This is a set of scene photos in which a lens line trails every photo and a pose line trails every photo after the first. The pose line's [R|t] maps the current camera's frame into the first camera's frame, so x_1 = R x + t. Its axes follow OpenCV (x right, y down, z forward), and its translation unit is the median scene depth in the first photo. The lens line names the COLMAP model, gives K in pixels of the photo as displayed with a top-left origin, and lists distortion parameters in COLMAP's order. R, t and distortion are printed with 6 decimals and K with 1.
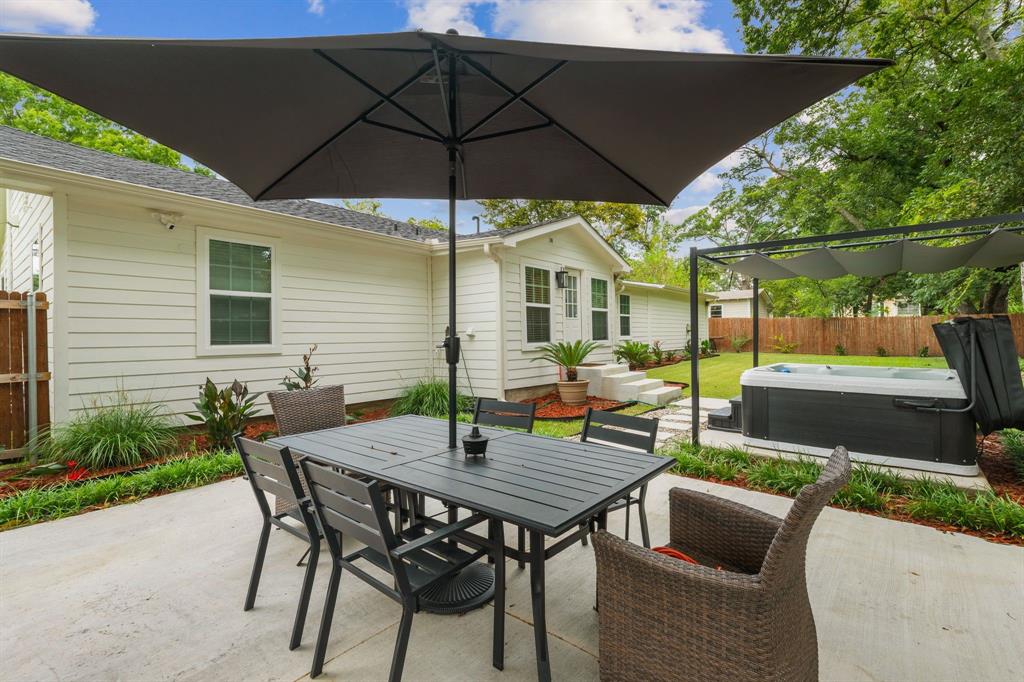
lens RADIAL K [[452.3, 0, 512.0], [0, 452.3, 341.0], [0, 0, 1]] dist [-0.000021, -0.000136]
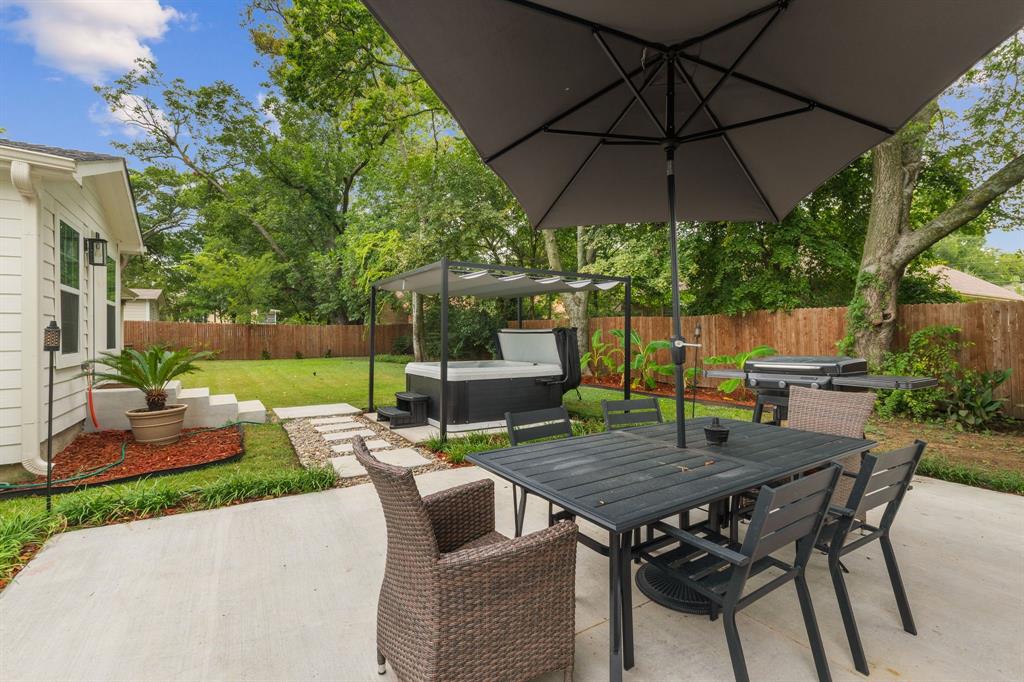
lens RADIAL K [[452.3, 0, 512.0], [0, 452.3, 341.0], [0, 0, 1]] dist [-0.000021, -0.000136]
pose [[0.308506, -0.005076, 0.951209, -0.132259], [0.019070, 0.999818, -0.000850, -0.000848], [-0.951031, 0.018402, 0.308547, 0.115782]]
